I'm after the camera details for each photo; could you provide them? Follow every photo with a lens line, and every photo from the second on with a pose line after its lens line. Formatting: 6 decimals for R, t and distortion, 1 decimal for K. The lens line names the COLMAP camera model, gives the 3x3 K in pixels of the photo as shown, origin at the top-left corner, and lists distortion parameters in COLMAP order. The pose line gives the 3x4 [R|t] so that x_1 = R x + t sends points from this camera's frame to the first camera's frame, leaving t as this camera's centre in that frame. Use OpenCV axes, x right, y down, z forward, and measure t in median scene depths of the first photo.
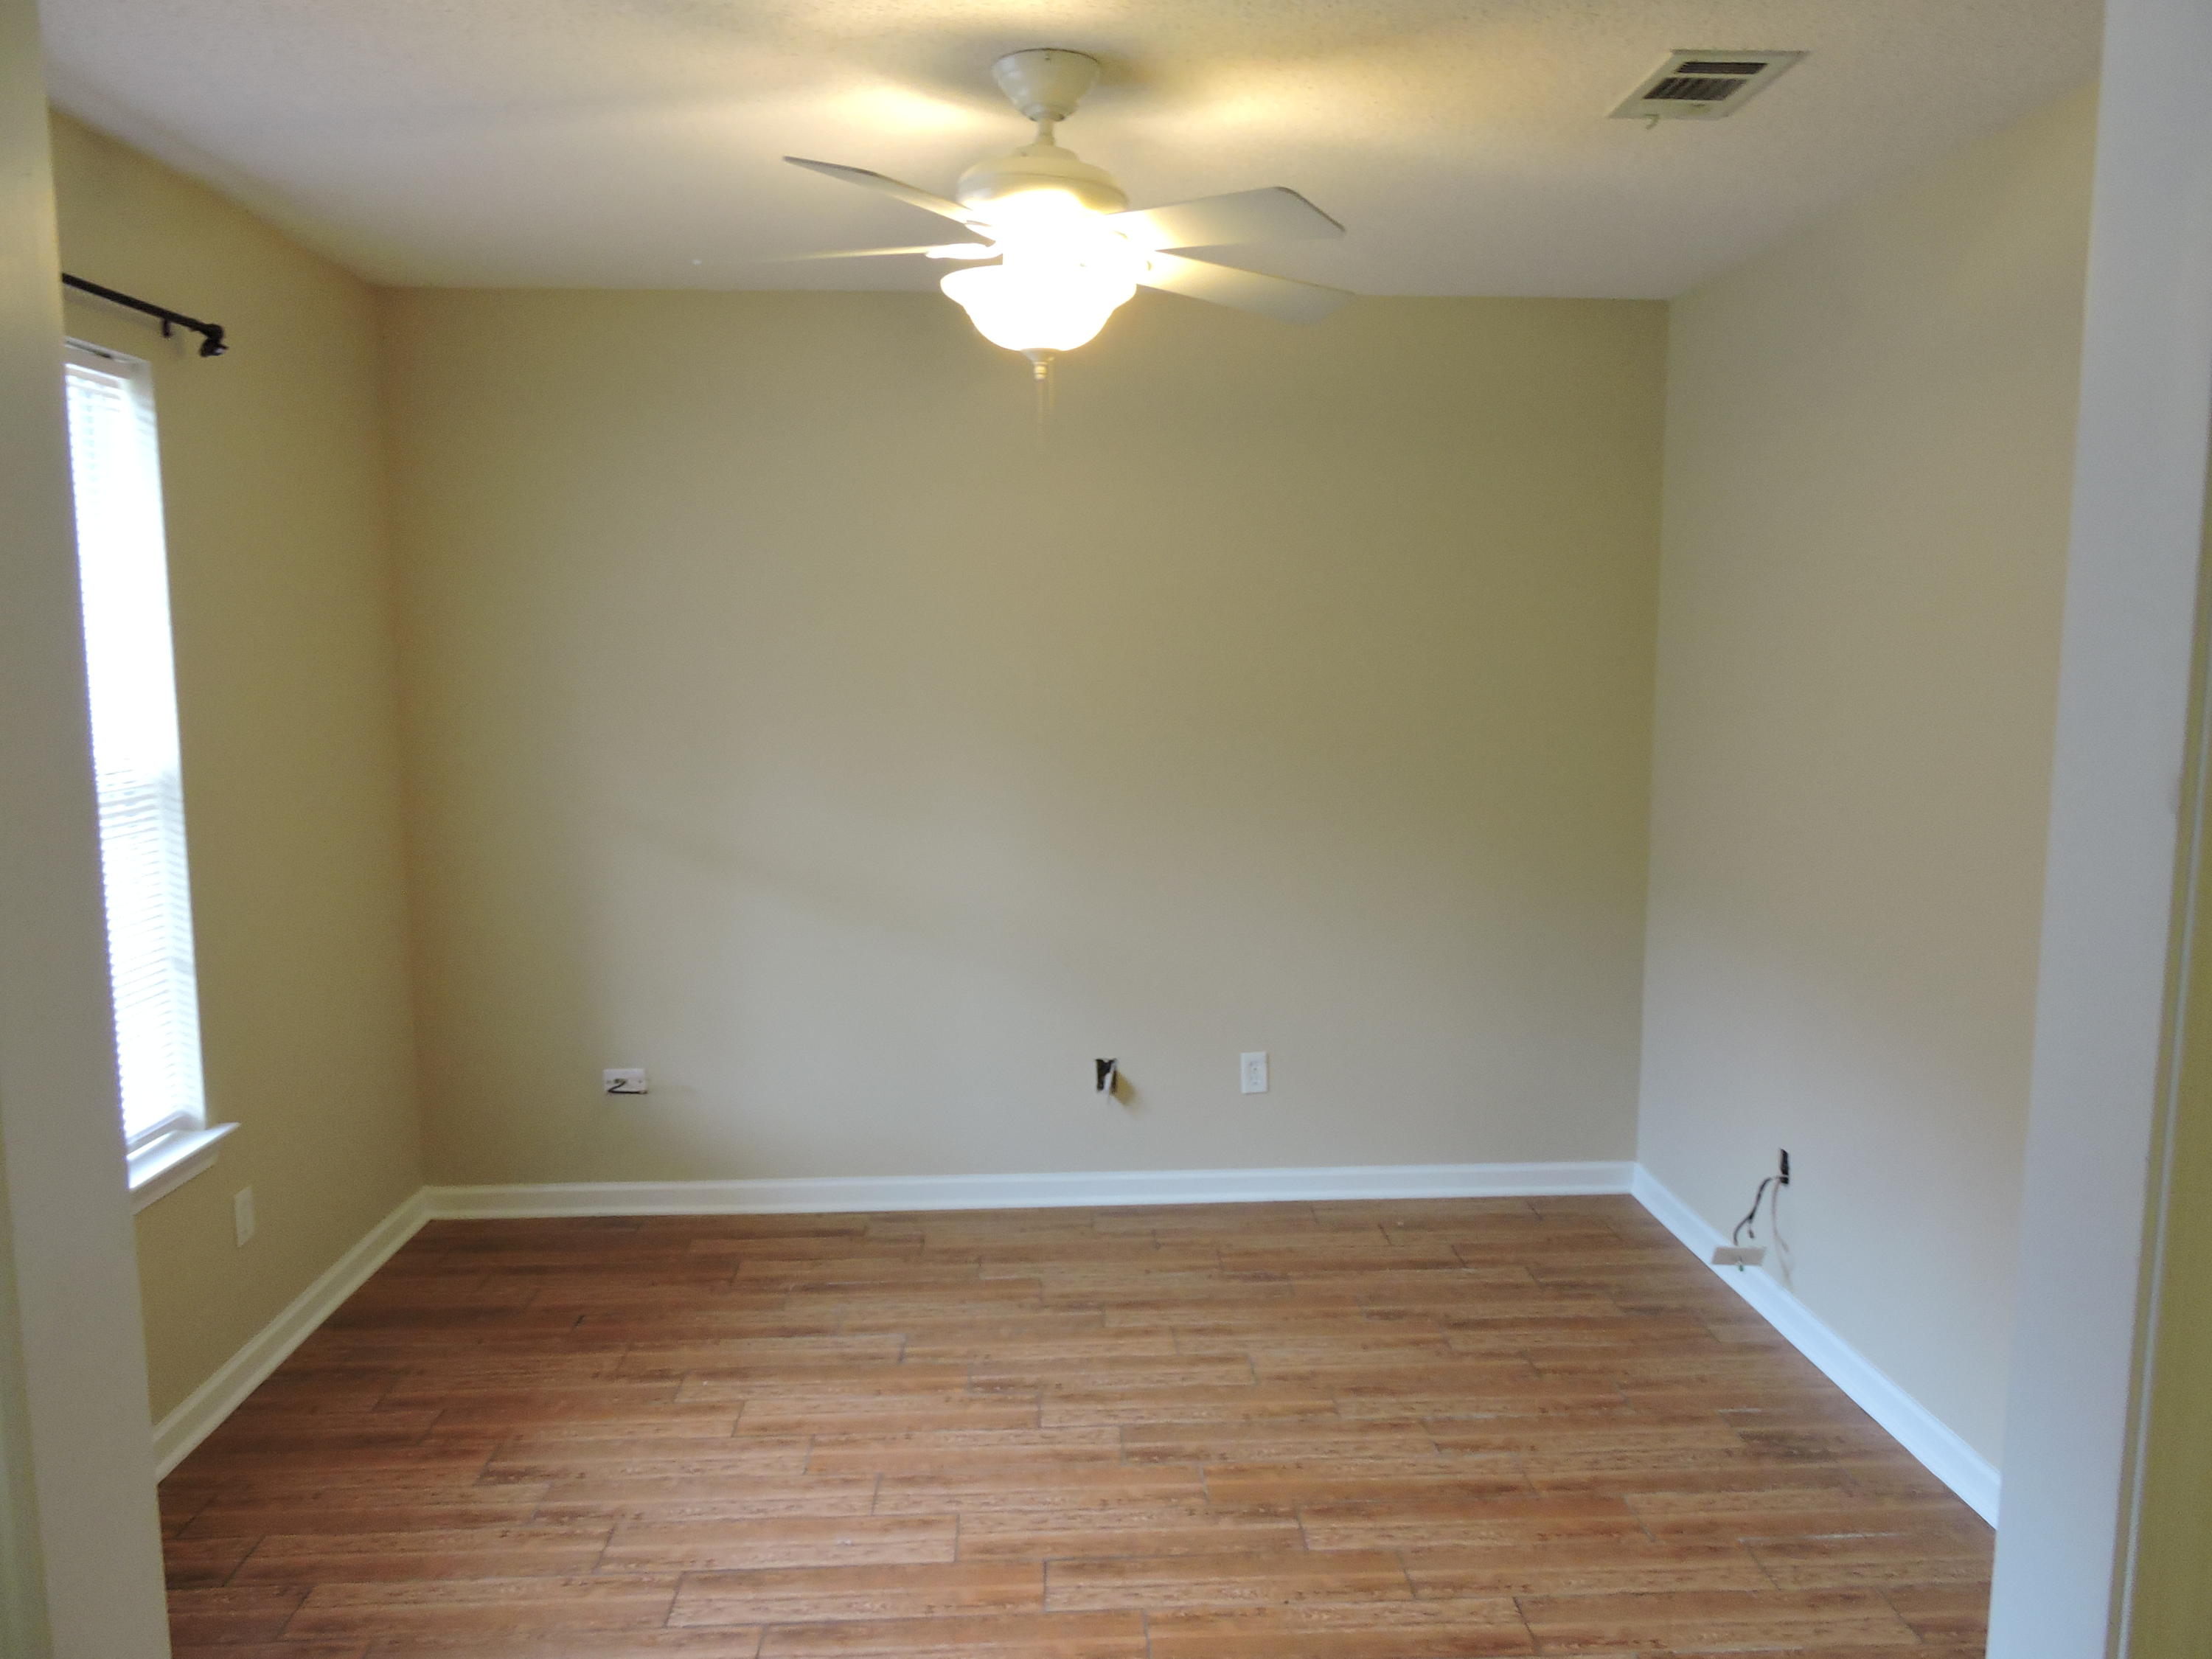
lens RADIAL K [[1582.7, 0, 1112.1], [0, 1582.7, 830.3], [0, 0, 1]] dist [0.006386, -0.009932]
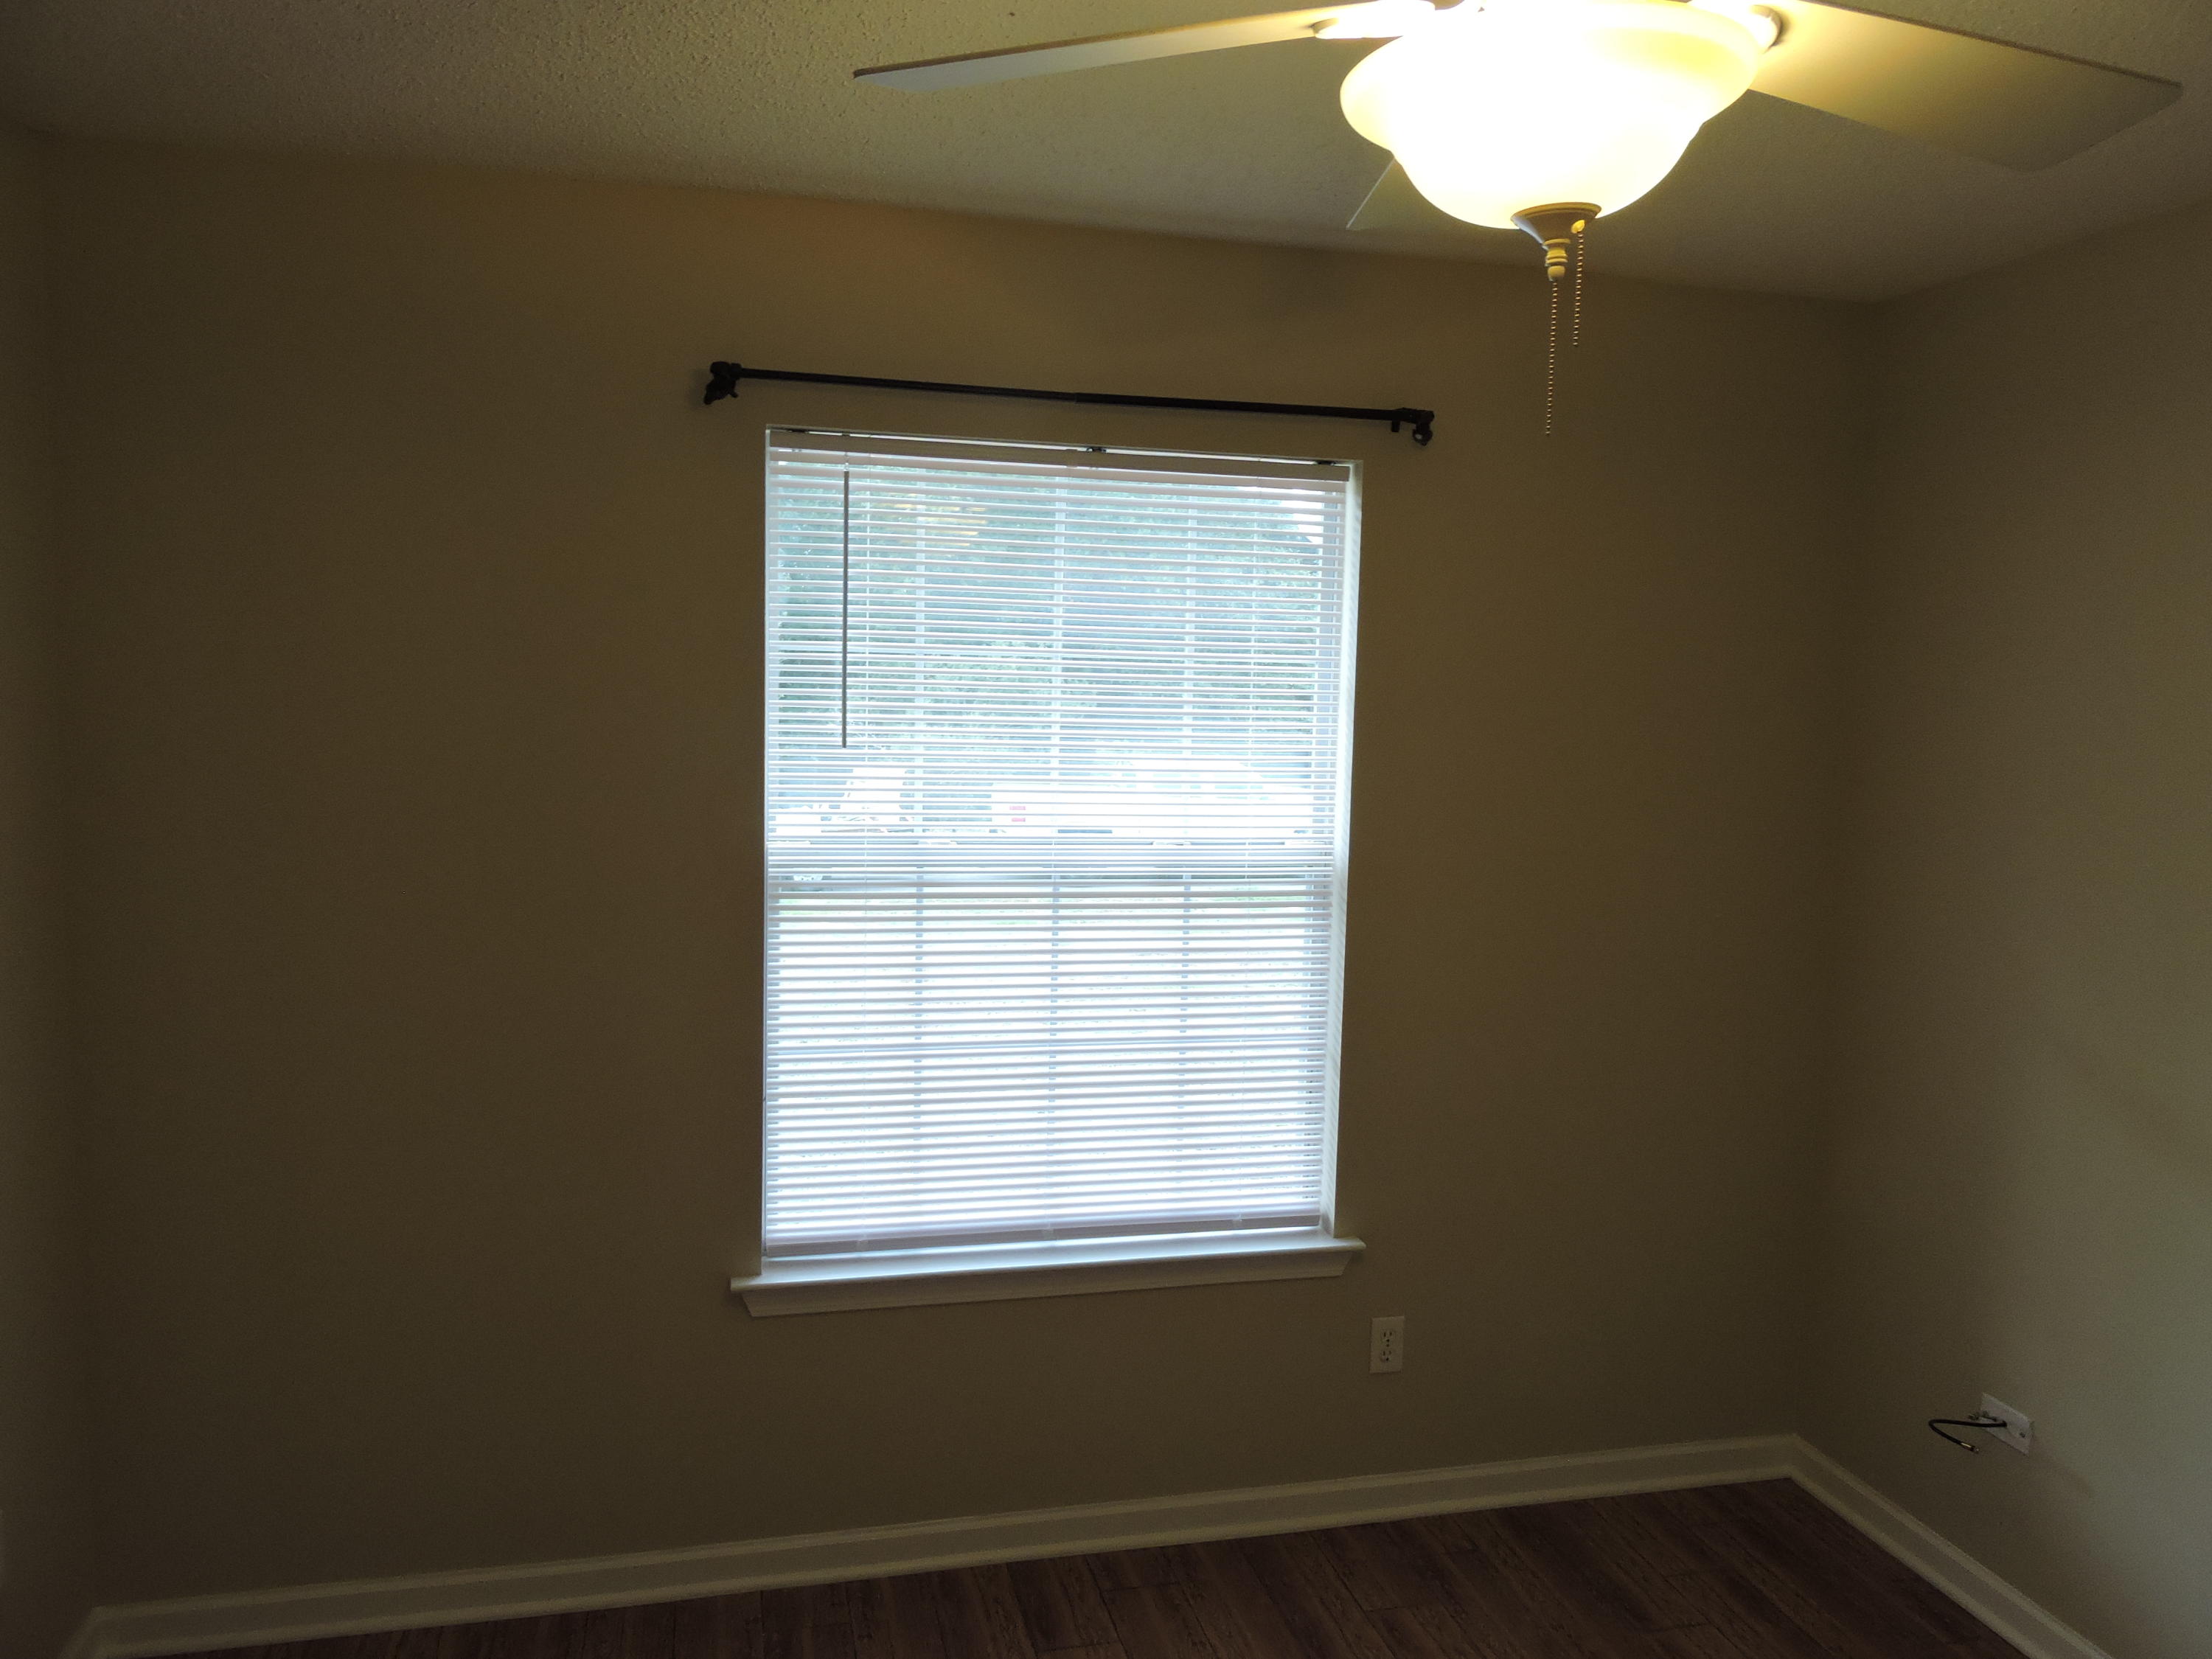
lens RADIAL K [[1582.7, 0, 1112.1], [0, 1582.7, 830.3], [0, 0, 1]] dist [0.006386, -0.009932]
pose [[0.183134, 0.101902, -0.977792, 0.295651], [-0.146244, 0.986370, 0.075405, -0.099395], [0.972149, 0.129187, 0.195541, 0.576512]]
